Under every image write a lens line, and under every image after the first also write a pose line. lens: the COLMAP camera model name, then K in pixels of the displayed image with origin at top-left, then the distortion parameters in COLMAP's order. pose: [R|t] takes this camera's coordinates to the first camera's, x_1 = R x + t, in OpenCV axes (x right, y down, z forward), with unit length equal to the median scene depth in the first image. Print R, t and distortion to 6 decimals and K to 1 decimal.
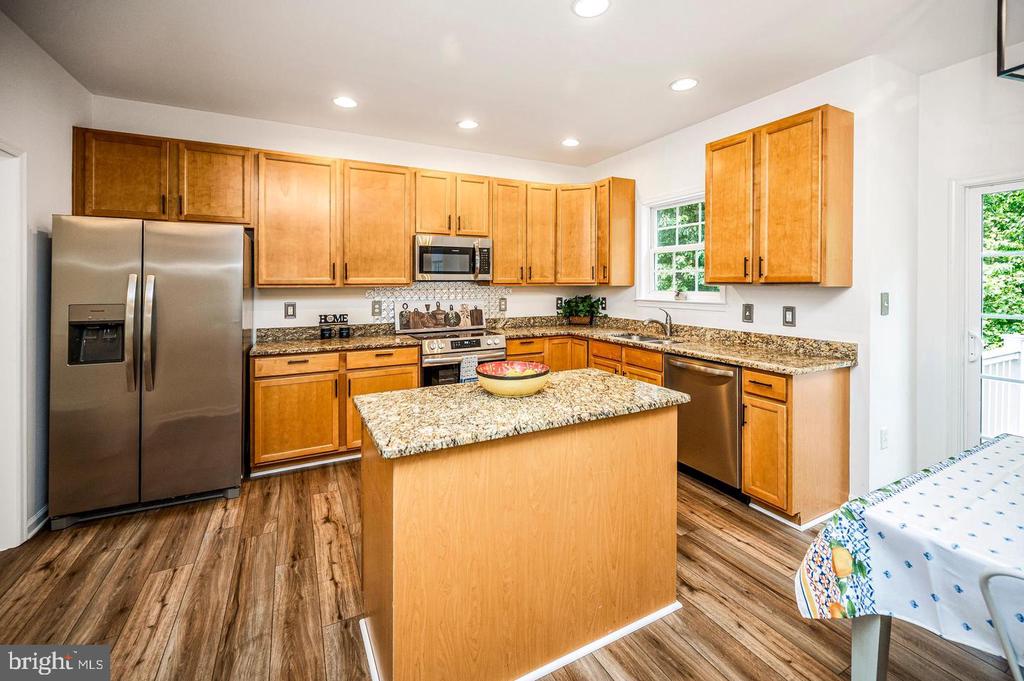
lens RADIAL K [[434.1, 0, 523.2], [0, 434.1, 282.5], [0, 0, 1]] dist [-0.001202, -0.000303]
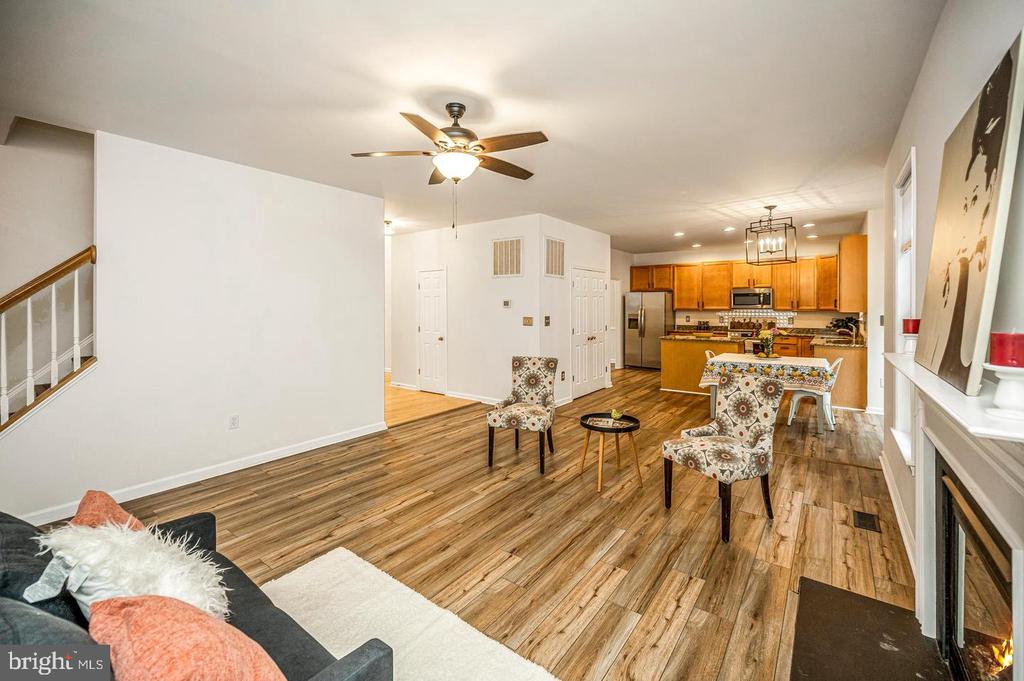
lens RADIAL K [[421.0, 0, 511.5], [0, 421.0, 305.6], [0, 0, 1]] dist [0.000671, 0.000038]
pose [[0.423756, -0.000336, -0.905776, 1.333719], [-0.000078, 1.000000, -0.000408, -0.016600], [0.905777, 0.000243, 0.423756, -1.077527]]
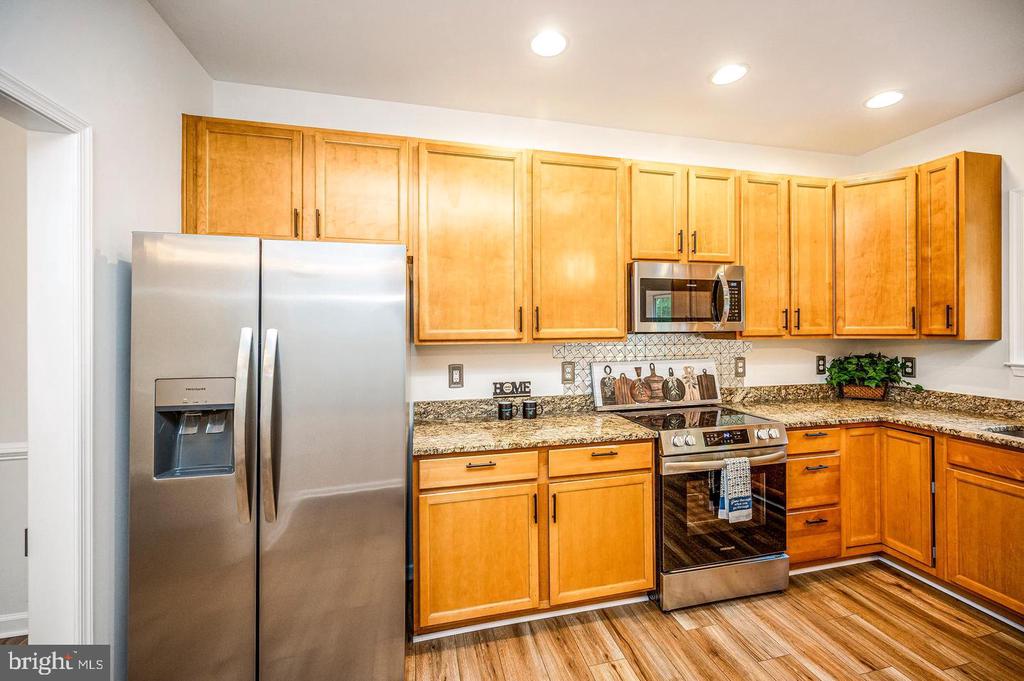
lens RADIAL K [[424.4, 0, 522.0], [0, 424.4, 330.7], [0, 0, 1]] dist [-0.002515, -0.000084]
pose [[0.969102, -0.002841, -0.246644, -0.253765], [0.004240, 0.999978, 0.005140, -0.011294], [0.246624, -0.006027, 0.969092, 0.347612]]
